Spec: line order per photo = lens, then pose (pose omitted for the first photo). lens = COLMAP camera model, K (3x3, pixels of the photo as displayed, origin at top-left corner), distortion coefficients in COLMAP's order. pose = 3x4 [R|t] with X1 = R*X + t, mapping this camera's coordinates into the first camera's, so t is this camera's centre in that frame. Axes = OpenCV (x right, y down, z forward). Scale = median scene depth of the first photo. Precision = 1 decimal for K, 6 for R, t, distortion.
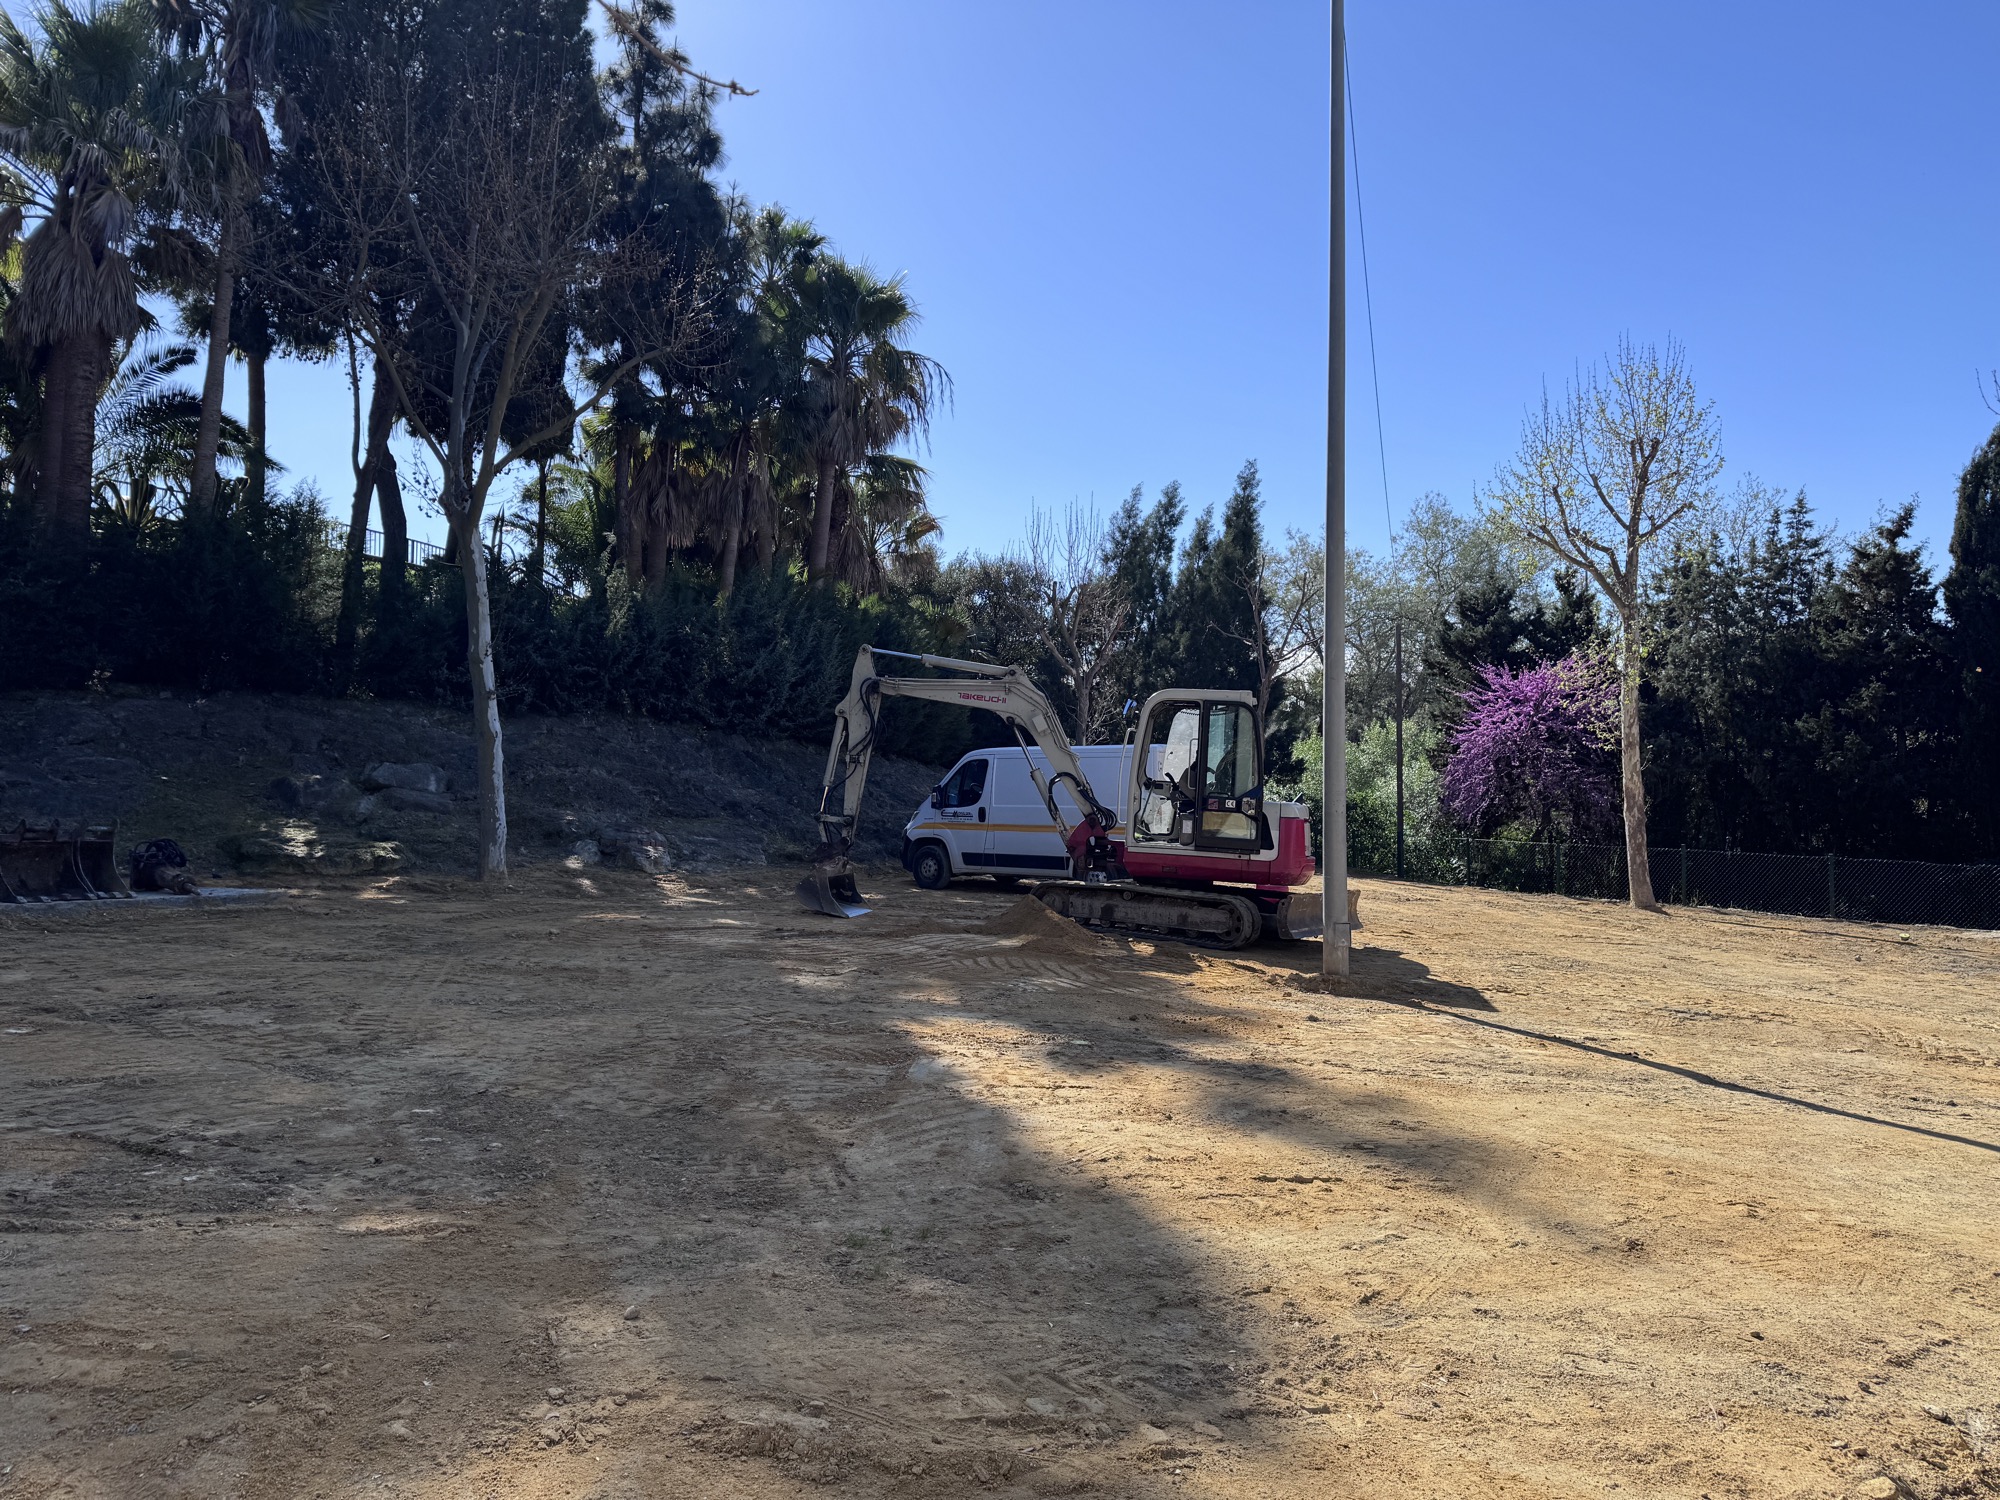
lens RADIAL K [[1508.5, 0, 1006.0], [0, 1508.5, 779.6], [0, 0, 1]] dist [0.144097, -0.250204]
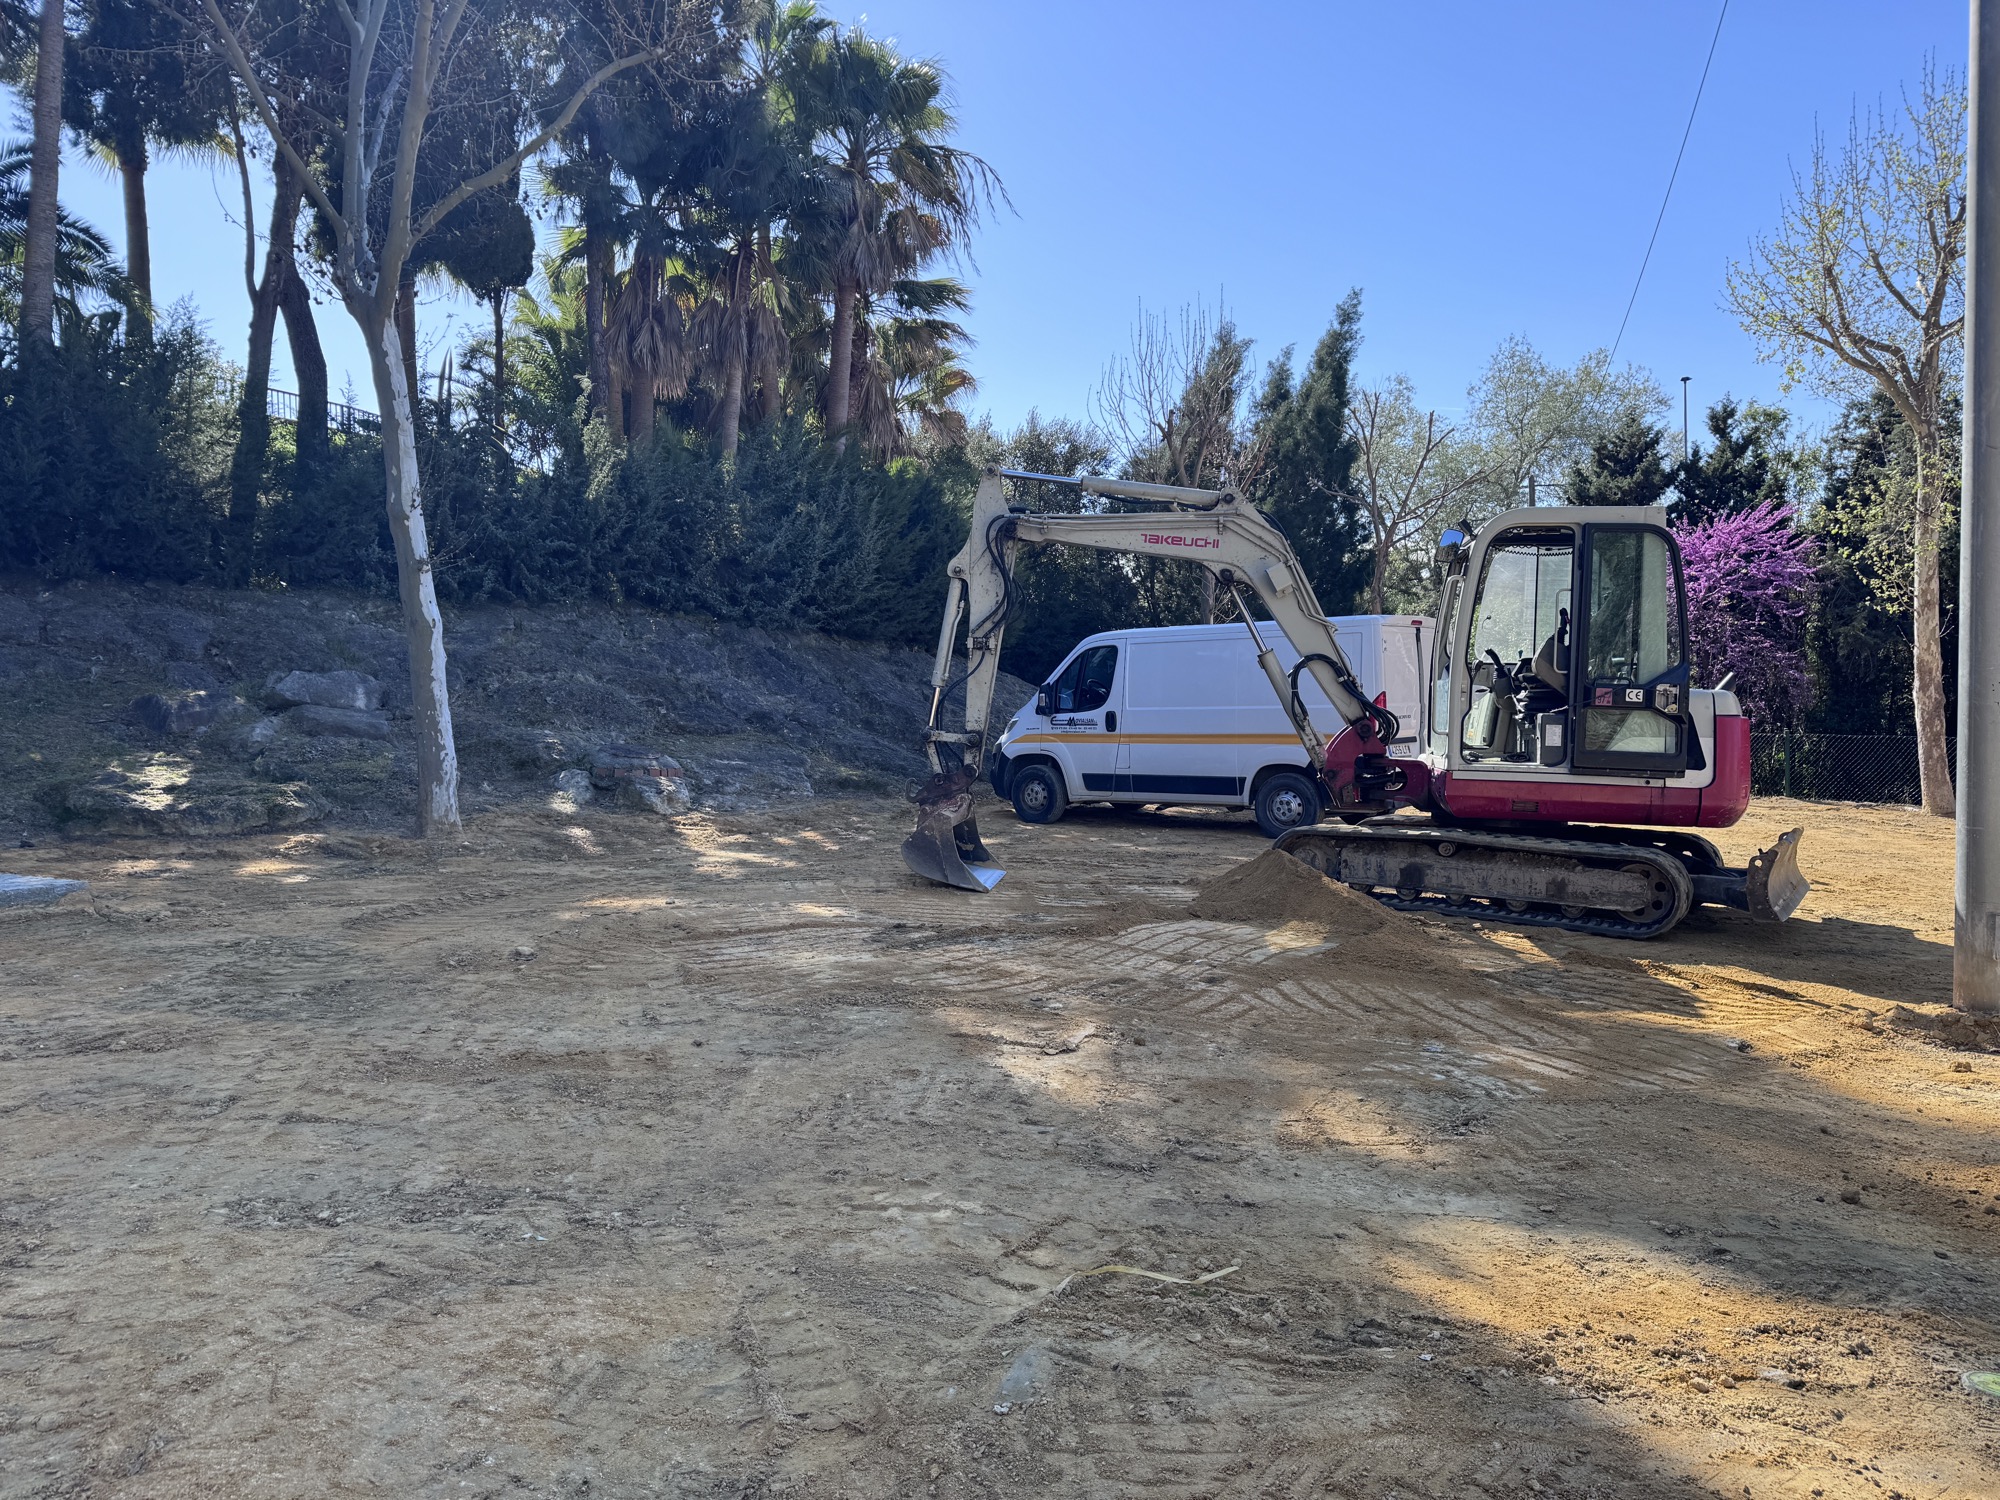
lens RADIAL K [[1508.5, 0, 1006.0], [0, 1508.5, 779.6], [0, 0, 1]] dist [0.144097, -0.250204]
pose [[0.999582, -0.027890, 0.007572, -0.071308], [0.027331, 0.997444, 0.066023, 0.001466], [-0.009395, -0.065788, 0.997789, 0.260228]]
